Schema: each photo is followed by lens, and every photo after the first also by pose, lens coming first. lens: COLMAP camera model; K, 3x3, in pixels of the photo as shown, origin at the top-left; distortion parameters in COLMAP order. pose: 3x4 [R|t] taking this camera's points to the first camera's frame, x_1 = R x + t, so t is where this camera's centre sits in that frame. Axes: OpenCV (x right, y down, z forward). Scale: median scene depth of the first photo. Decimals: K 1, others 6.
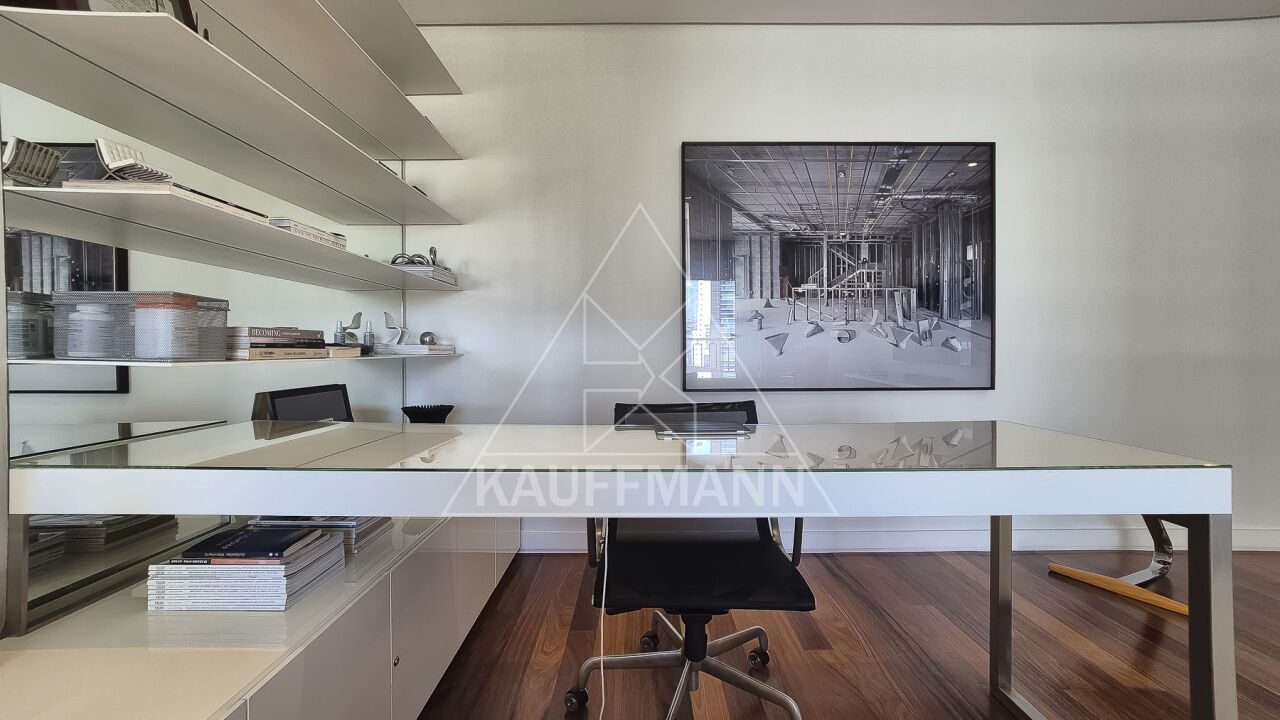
lens RADIAL K [[529.0, 0, 643.8], [0, 529.0, 359.4], [0, 0, 1]] dist [-0.015006, 0.007337]
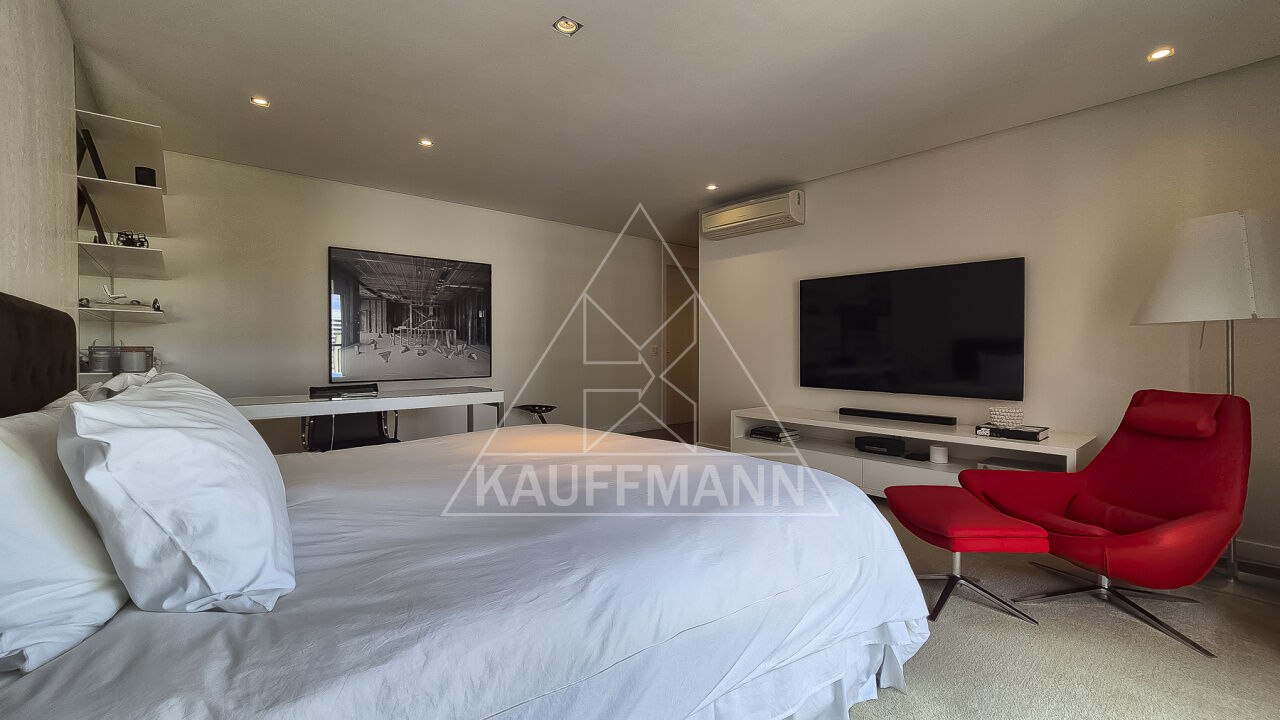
lens RADIAL K [[529.0, 0, 645.7], [0, 529.0, 355.0], [0, 0, 1]] dist [-0.015006, 0.007337]
pose [[0.737948, -0.002665, 0.674853, -0.345105], [0.006150, 0.999977, -0.002776, -0.024892], [-0.674830, 0.006199, 0.737947, -1.062004]]
